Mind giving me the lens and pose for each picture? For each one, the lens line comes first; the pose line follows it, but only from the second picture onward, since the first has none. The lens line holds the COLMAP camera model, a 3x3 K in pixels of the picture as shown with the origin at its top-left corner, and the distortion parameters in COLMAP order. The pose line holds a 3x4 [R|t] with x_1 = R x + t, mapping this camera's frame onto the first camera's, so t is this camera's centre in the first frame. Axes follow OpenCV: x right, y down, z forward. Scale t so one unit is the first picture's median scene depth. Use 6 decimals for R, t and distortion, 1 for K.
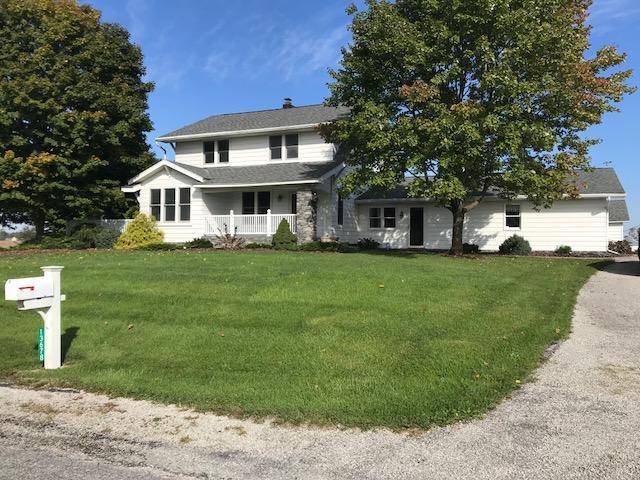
lens RADIAL K [[520.6, 0, 320.0], [0, 520.6, 240.0], [0, 0, 1]] dist [0.008858, -0.003260]
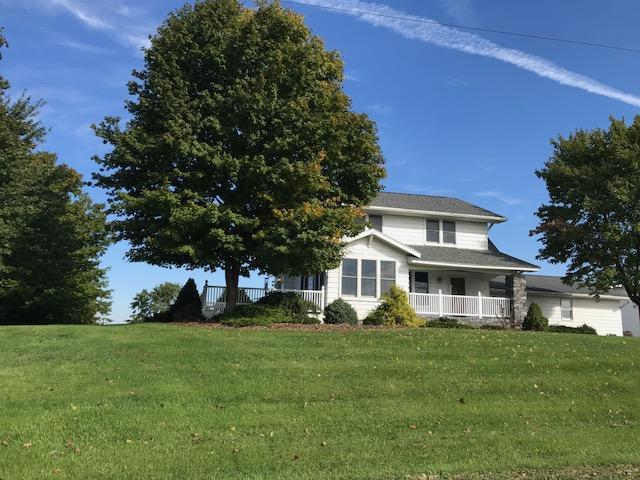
lens RADIAL K [[520.6, 0, 320.0], [0, 520.6, 240.0], [0, 0, 1]] dist [0.008858, -0.003260]
pose [[0.842122, 0.122895, 0.525098, -0.857628], [-0.041292, 0.985524, -0.164432, 0.022915], [-0.537704, 0.116790, 0.835006, 0.262165]]
